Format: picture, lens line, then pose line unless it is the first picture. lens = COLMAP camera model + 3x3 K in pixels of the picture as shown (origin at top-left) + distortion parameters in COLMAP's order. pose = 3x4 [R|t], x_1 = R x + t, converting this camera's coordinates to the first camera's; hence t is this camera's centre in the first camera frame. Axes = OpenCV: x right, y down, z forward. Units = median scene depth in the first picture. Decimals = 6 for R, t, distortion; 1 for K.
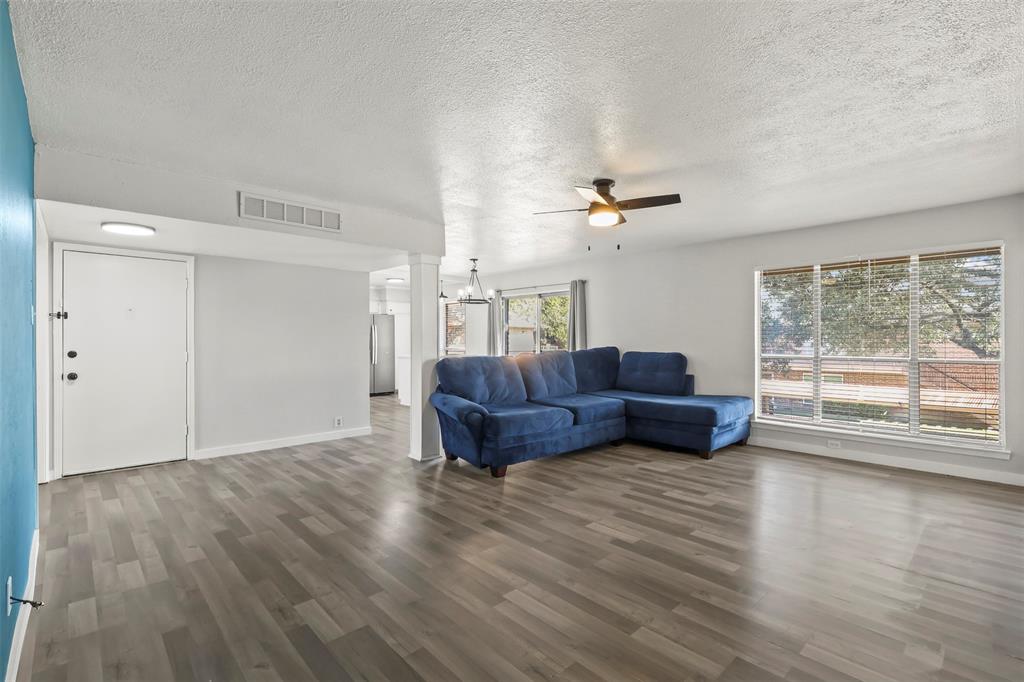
lens RADIAL K [[475.6, 0, 512.0], [0, 475.6, 341.0], [0, 0, 1]] dist [-0.001460, -0.000320]
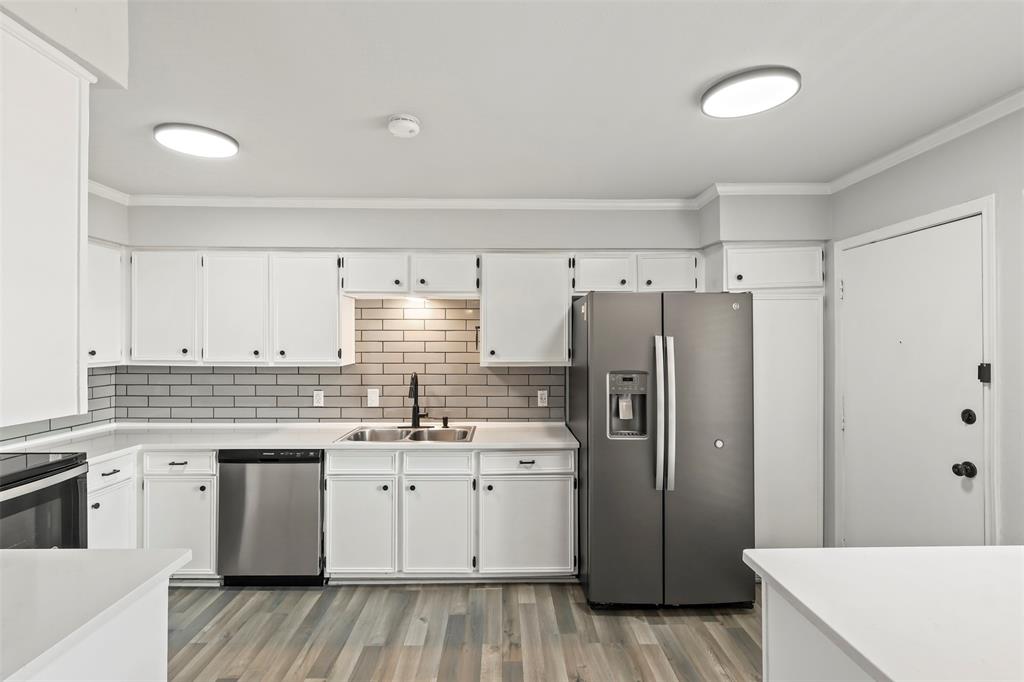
lens RADIAL K [[490.2, 0, 508.6], [0, 490.2, 340.4], [0, 0, 1]] dist [0.002712, -0.000047]
pose [[0.743792, 0.004984, -0.668392, -0.503329], [-0.005981, 0.999982, 0.000802, -0.086390], [0.668384, 0.003401, 0.743808, 2.139614]]
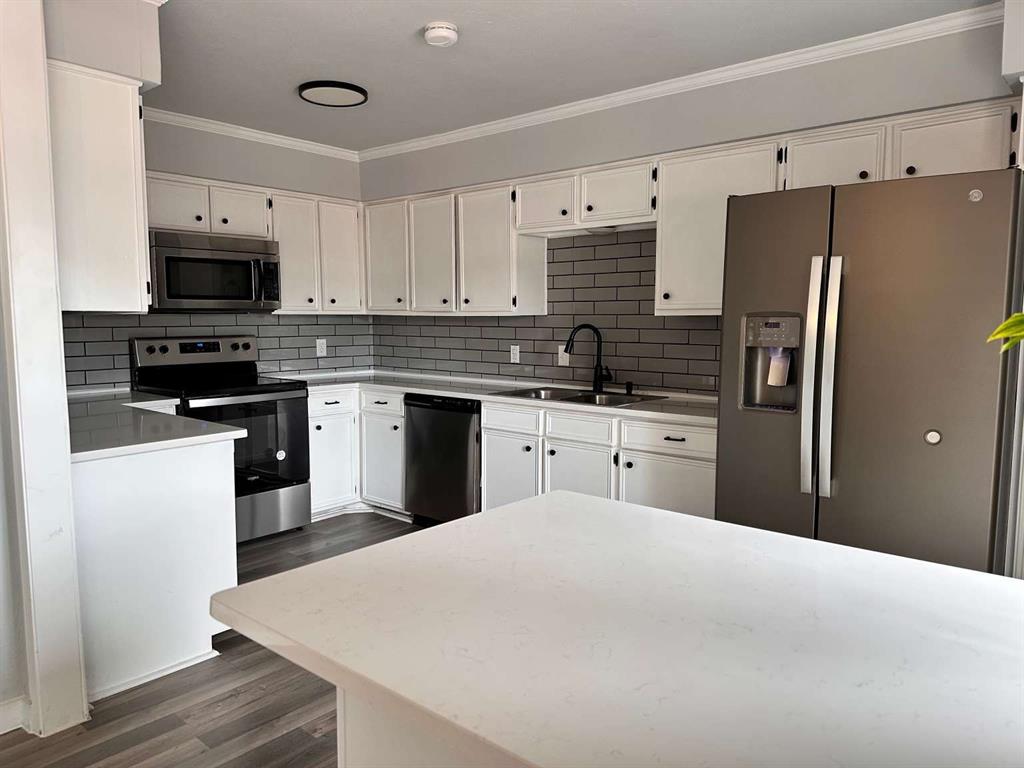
lens RADIAL K [[712.9, 0, 507.8], [0, 712.9, 390.2], [0, 0, 1]] dist [0.086321, -0.078858]
pose [[0.111816, 0.106999, -0.987952, -0.157137], [-0.003481, 0.994222, 0.107284, -0.038956], [0.993723, -0.008557, 0.111542, 2.468674]]
